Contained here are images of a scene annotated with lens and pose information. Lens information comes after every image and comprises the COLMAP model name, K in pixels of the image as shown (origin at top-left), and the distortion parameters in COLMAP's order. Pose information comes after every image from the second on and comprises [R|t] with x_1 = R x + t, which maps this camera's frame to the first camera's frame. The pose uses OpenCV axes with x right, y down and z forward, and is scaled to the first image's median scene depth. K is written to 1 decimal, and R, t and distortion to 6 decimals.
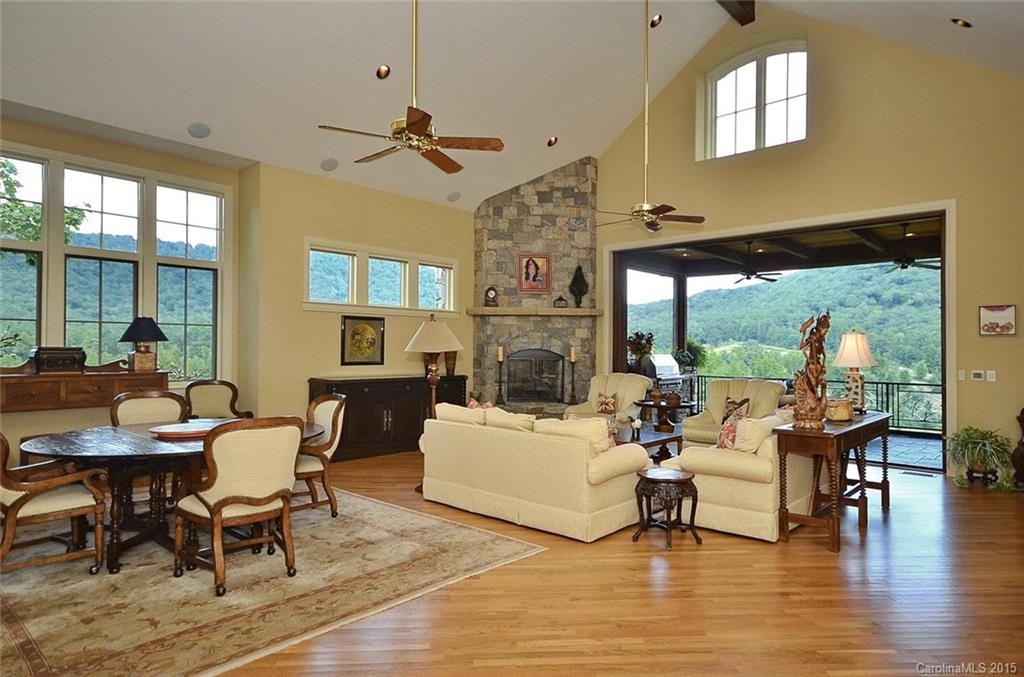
lens RADIAL K [[596.4, 0, 518.5], [0, 596.4, 336.3], [0, 0, 1]] dist [0.022503, 0.001260]
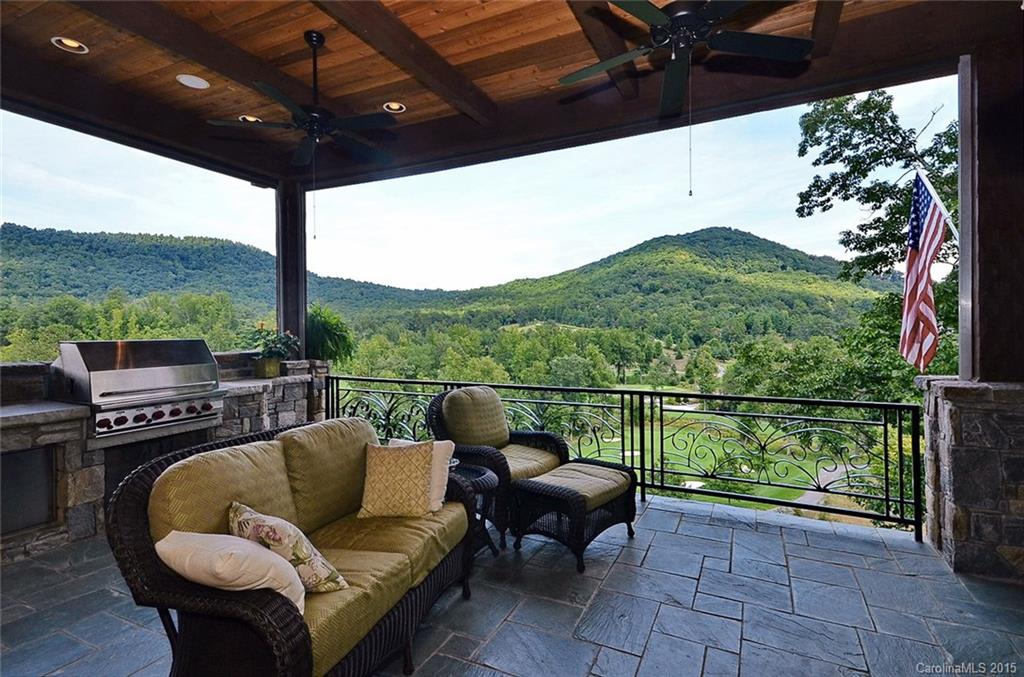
lens RADIAL K [[502.7, 0, 495.9], [0, 502.7, 324.1], [0, 0, 1]] dist [0.012315, 0.002742]
pose [[0.966568, -0.010861, 0.256182, 0.448126], [0.007781, 0.999885, 0.013031, 0.019527], [-0.256294, -0.010602, 0.966541, 0.721476]]
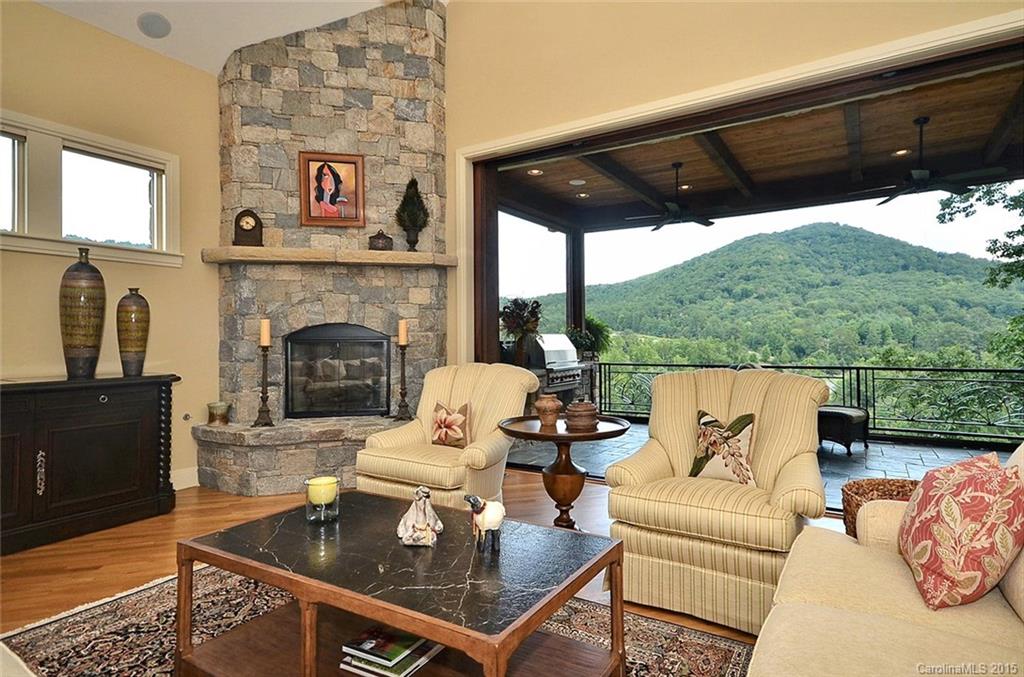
lens RADIAL K [[551.5, 0, 505.9], [0, 551.5, 327.8], [0, 0, 1]] dist [0.022693, -0.003450]
pose [[0.987788, -0.012279, 0.155319, 0.103929], [0.012576, 0.999920, -0.000930, 0.027337], [-0.155296, 0.002872, 0.987864, 0.450999]]
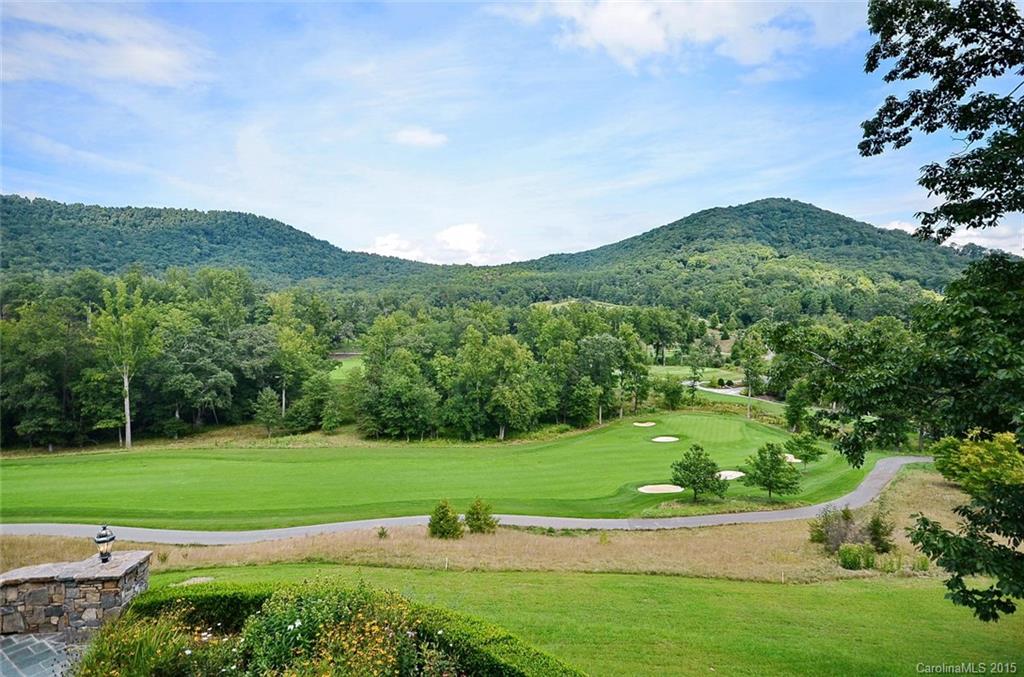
lens RADIAL K [[508.7, 0, 483.6], [0, 508.7, 332.9], [0, 0, 1]] dist [0.006025, -0.005664]
pose [[0.986966, -0.014497, 0.160272, 0.737010], [0.002528, 0.997208, 0.074632, 0.035322], [-0.160907, -0.073254, 0.984247, 0.981251]]
